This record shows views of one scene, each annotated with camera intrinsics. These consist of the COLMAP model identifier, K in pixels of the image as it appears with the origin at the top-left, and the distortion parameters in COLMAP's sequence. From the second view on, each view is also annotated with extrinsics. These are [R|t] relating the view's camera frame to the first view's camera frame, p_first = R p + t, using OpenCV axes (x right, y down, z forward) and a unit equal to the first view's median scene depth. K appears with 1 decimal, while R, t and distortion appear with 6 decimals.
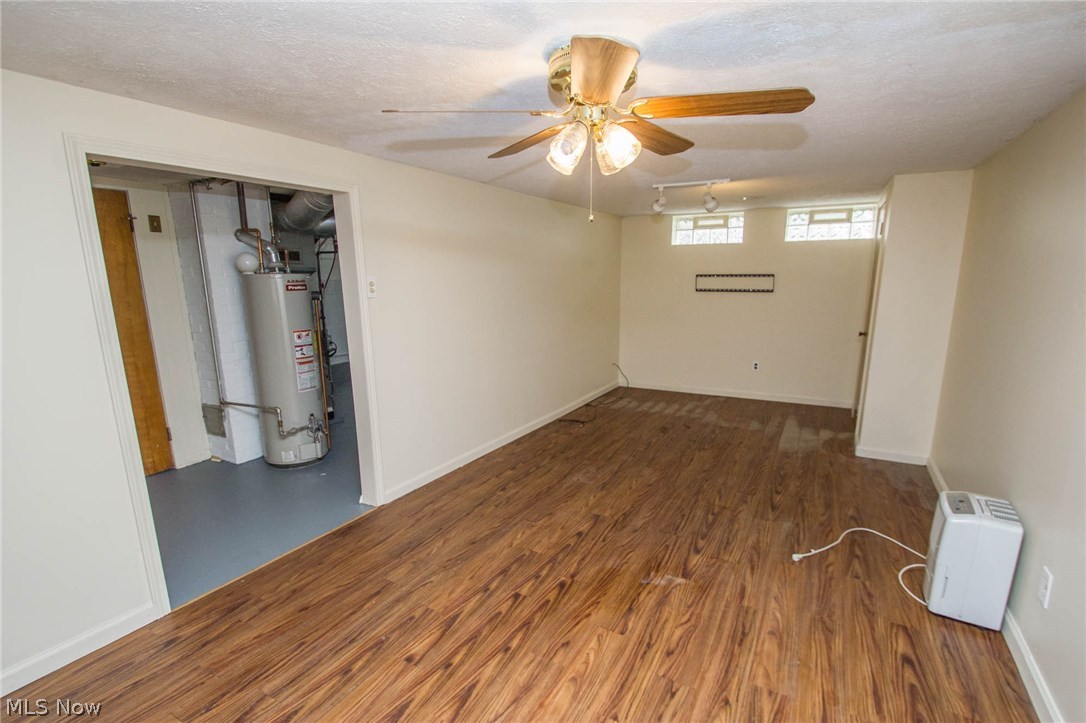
lens RADIAL K [[505.3, 0, 543.6], [0, 505.3, 389.7], [0, 0, 1]] dist [-0.045745, 0.020095]
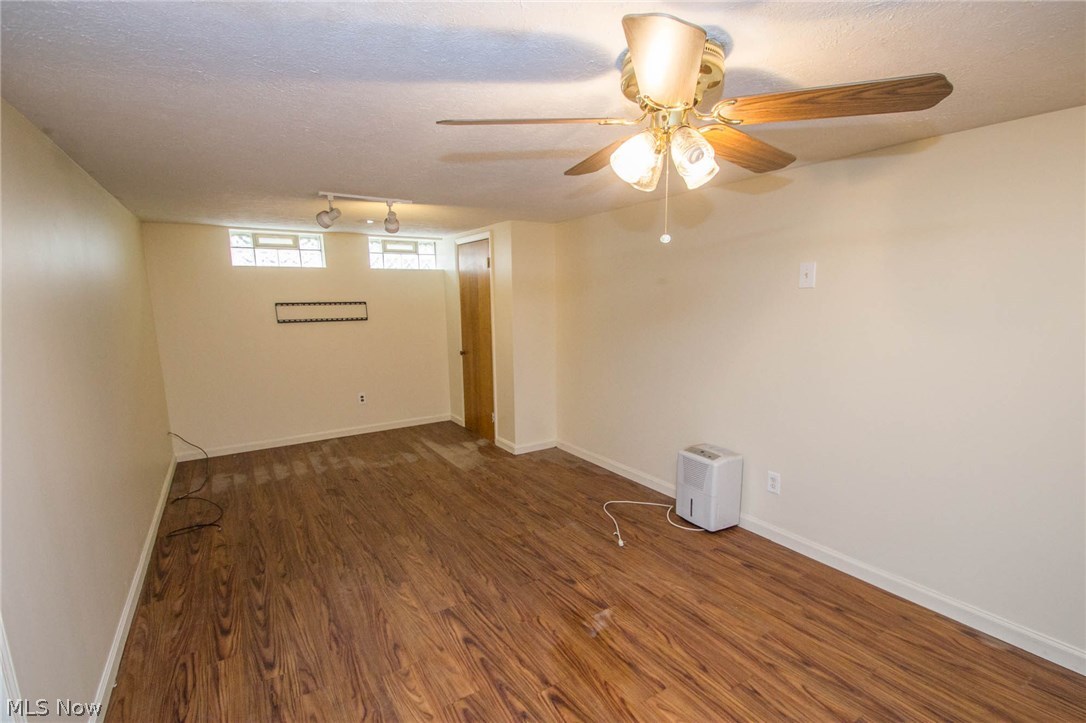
lens RADIAL K [[505.6, 0, 552.0], [0, 505.6, 383.0], [0, 0, 1]] dist [0.017666, -0.019898]
pose [[0.456869, -0.145062, 0.877626, -0.333964], [0.200837, 0.977959, 0.057095, -0.078535], [-0.866565, 0.150175, 0.475933, 0.315890]]
